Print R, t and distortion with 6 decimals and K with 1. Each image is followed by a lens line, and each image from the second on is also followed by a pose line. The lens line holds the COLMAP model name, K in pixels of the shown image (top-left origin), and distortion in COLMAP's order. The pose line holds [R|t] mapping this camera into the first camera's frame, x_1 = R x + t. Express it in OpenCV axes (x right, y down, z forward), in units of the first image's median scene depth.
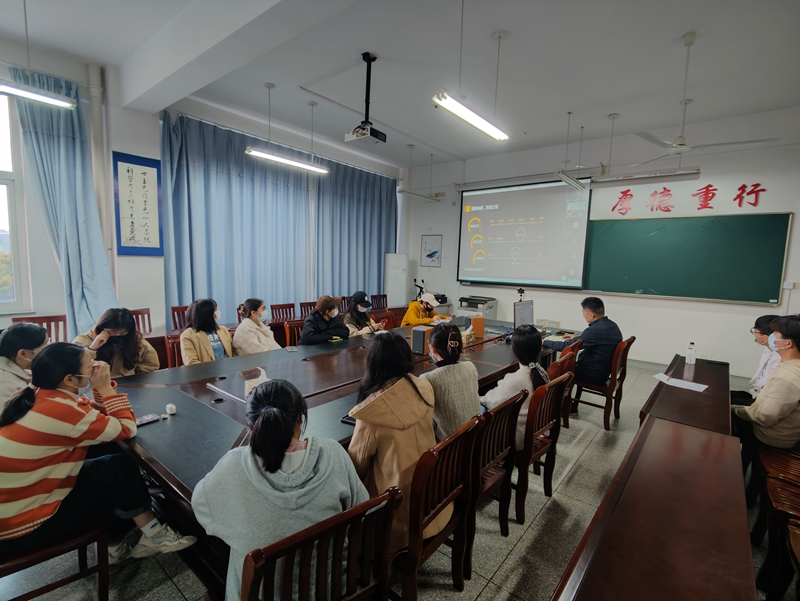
lens RADIAL K [[385.2, 0, 393.3], [0, 385.2, 302.4], [0, 0, 1]] dist [0.007602, -0.004274]
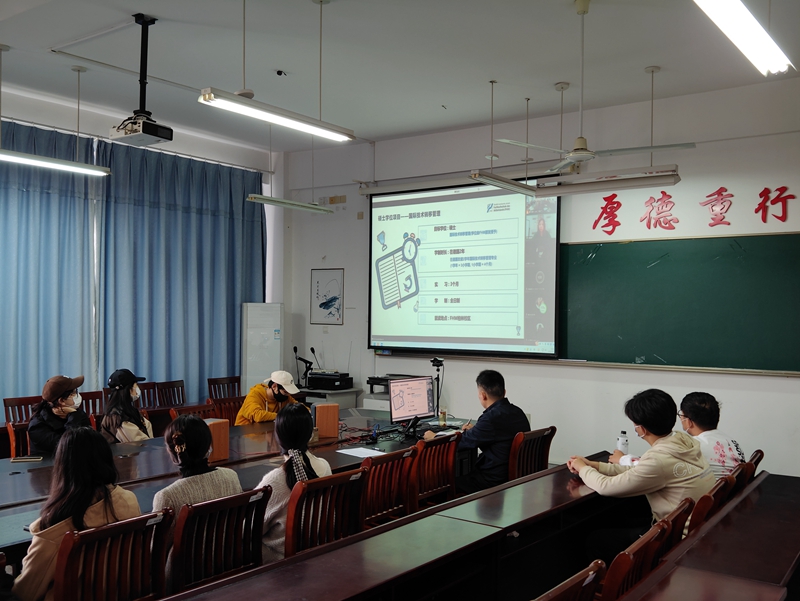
lens RADIAL K [[792.4, 0, 392.1], [0, 792.4, 305.0], [0, 0, 1]] dist [0.011676, 0.000000]
pose [[0.998355, -0.020913, 0.053381, 0.212619], [0.026801, 0.993336, -0.112095, 0.018369], [-0.050682, 0.113341, 0.992263, -0.251744]]
